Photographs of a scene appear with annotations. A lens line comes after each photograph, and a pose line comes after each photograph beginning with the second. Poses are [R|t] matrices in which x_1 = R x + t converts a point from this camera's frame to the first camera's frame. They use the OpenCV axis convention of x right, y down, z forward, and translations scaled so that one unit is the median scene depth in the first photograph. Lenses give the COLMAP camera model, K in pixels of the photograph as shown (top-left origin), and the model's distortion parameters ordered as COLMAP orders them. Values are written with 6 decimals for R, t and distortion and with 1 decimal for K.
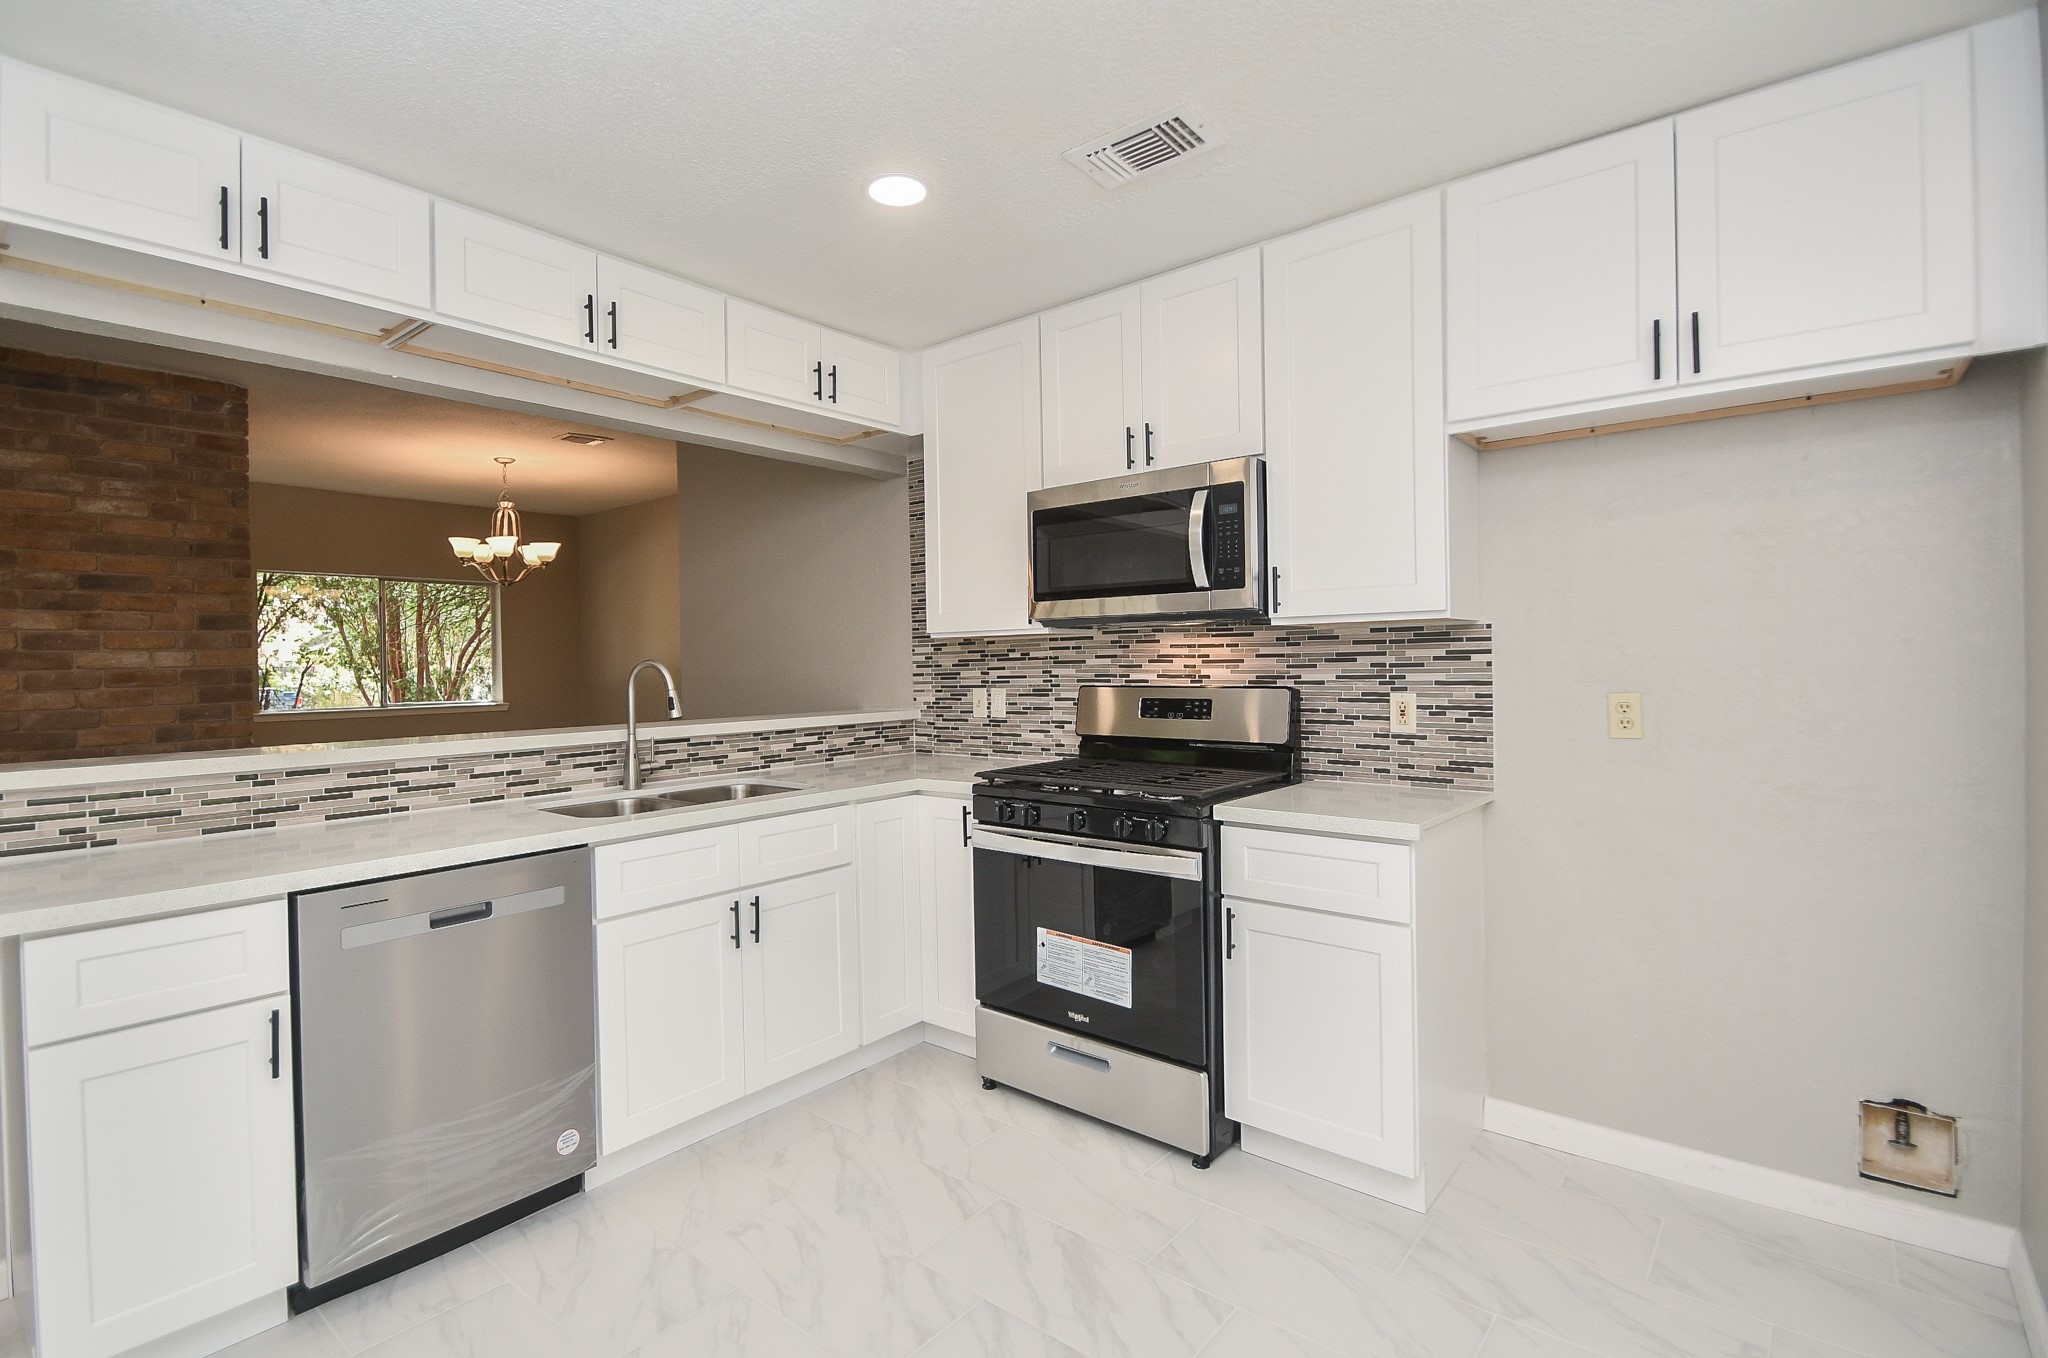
lens RADIAL K [[960.5, 0, 952.5], [0, 960.5, 668.1], [0, 0, 1]] dist [0.012431, -0.012134]
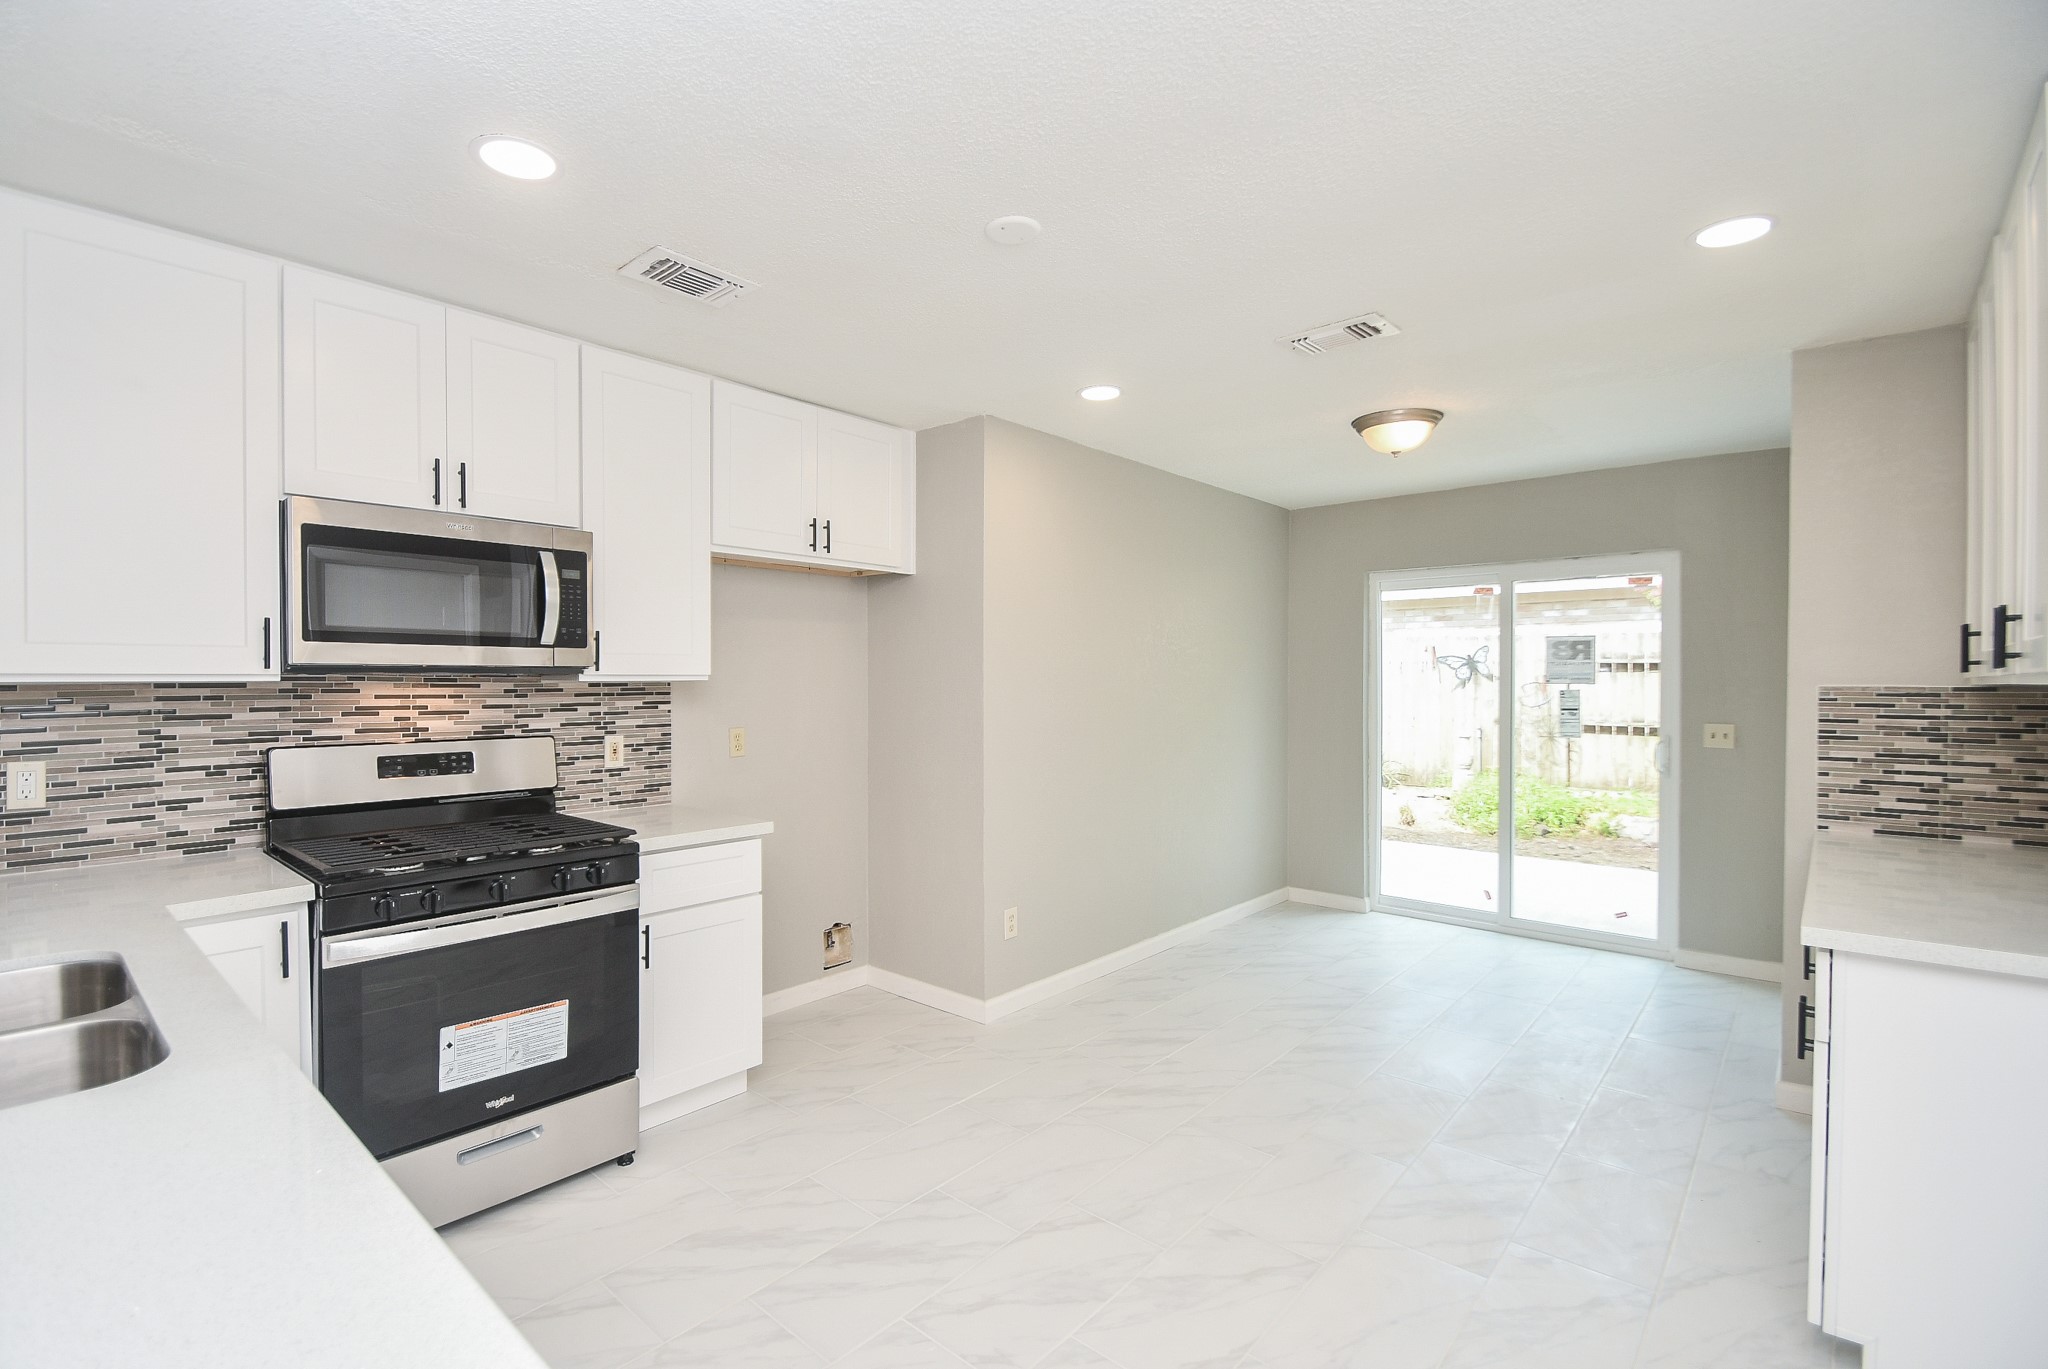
lens RADIAL K [[928.3, 0, 970.9], [0, 928.3, 692.2], [0, 0, 1]] dist [0.019413, -0.017534]
pose [[0.017383, -0.001849, 0.999847, -0.685672], [0.003660, 0.999992, 0.001785, -0.028986], [-0.999842, 0.003628, 0.017389, 0.476555]]
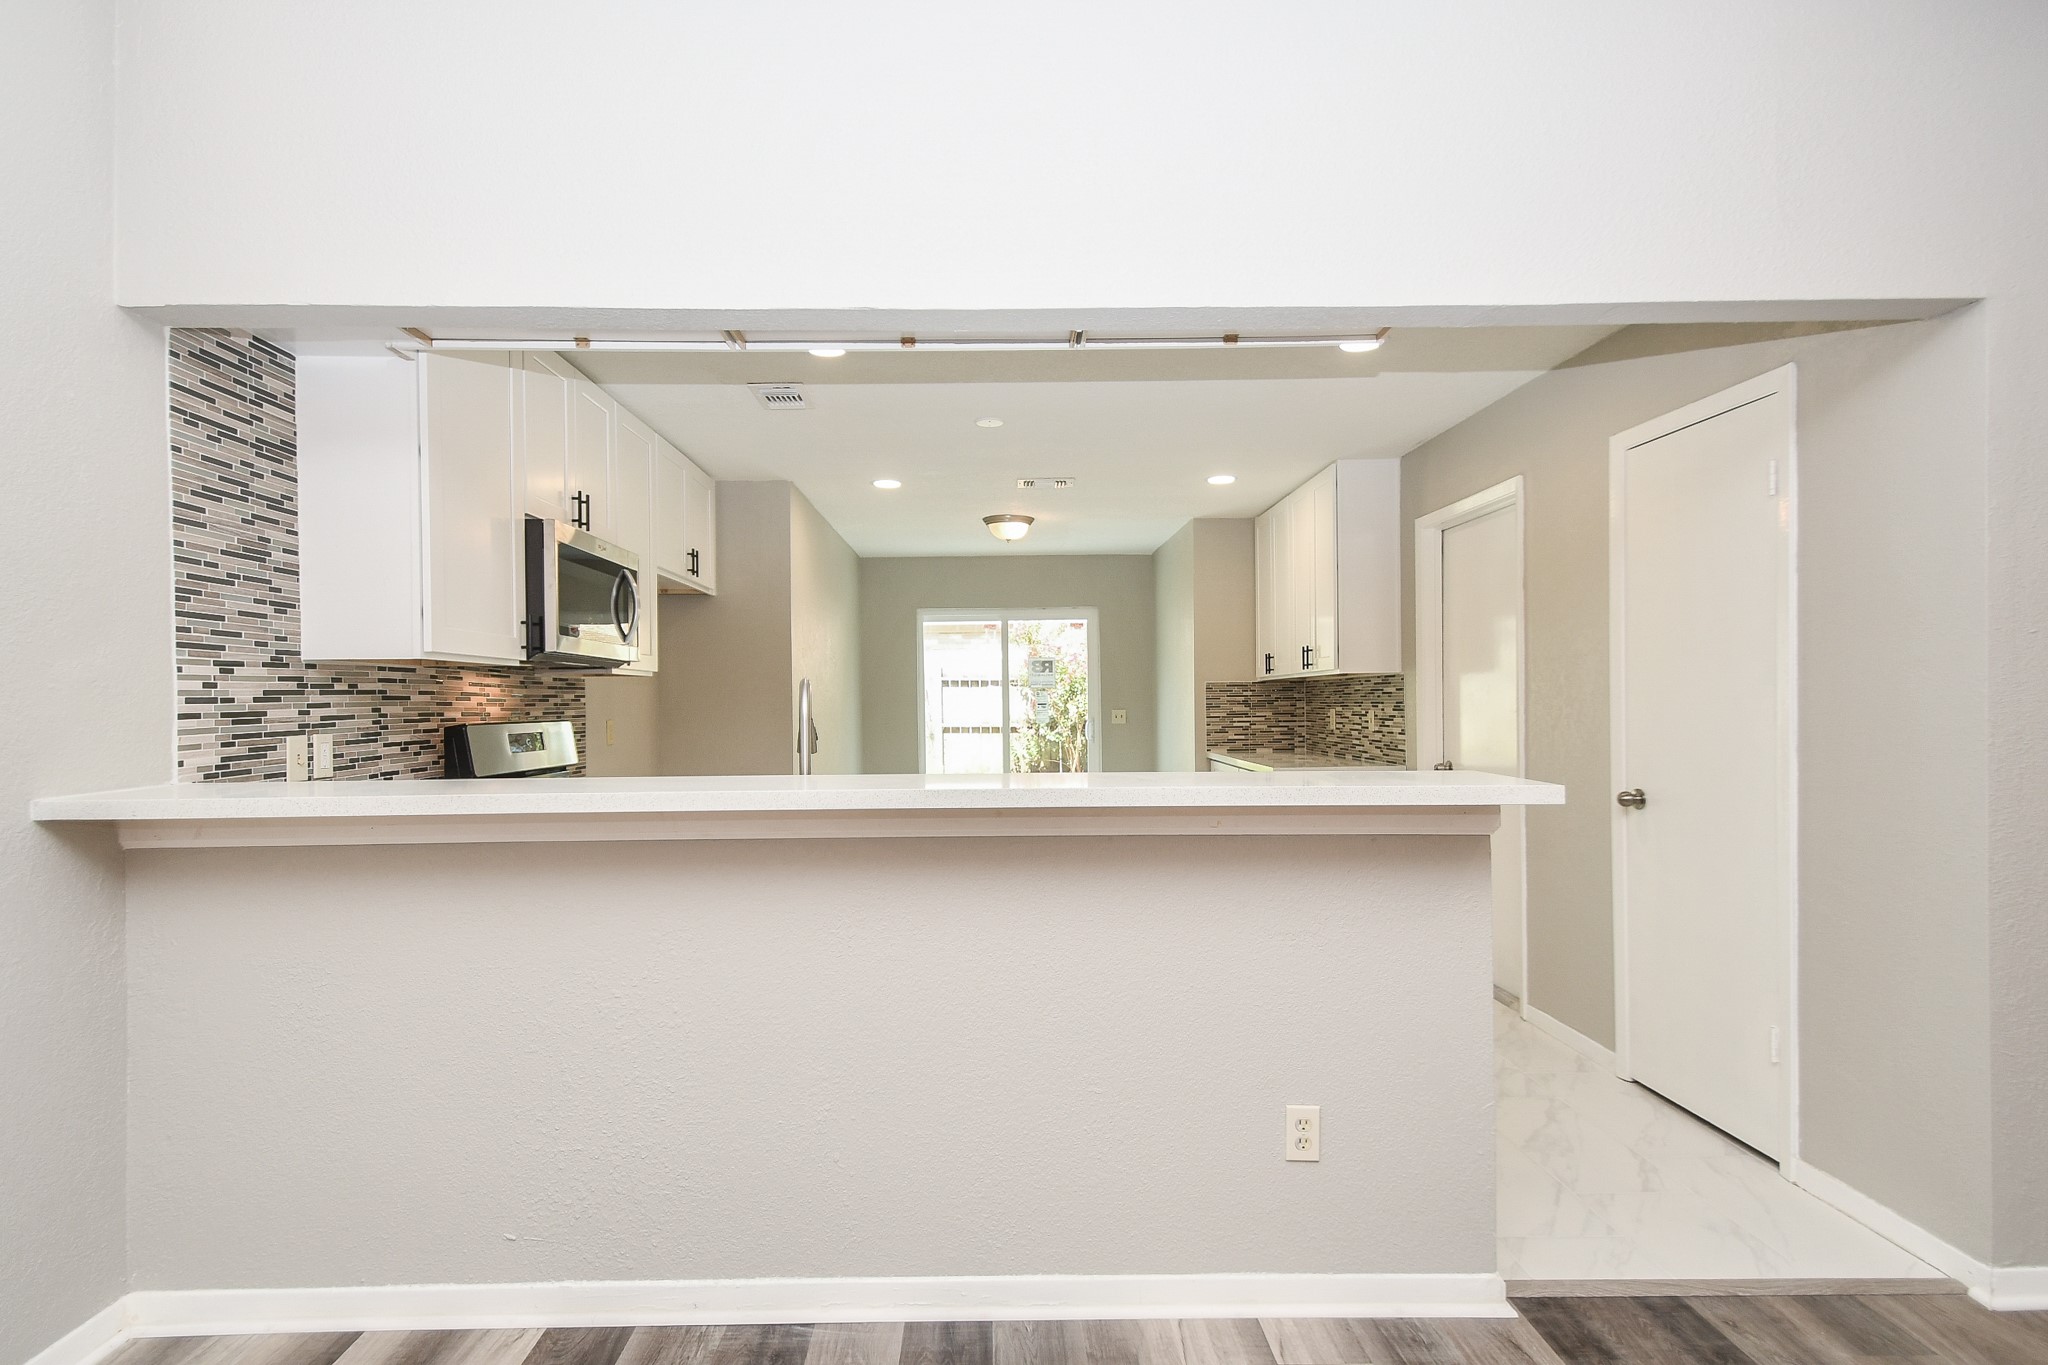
lens RADIAL K [[1000.8, 0, 994.1], [0, 1000.8, 707.6], [0, 0, 1]] dist [0.039862, 0.000301]
pose [[-0.667690, 0.018319, 0.744214, -1.012977], [0.024594, 0.999694, -0.002543, 0.019675], [-0.744033, 0.016605, -0.667937, 1.422618]]
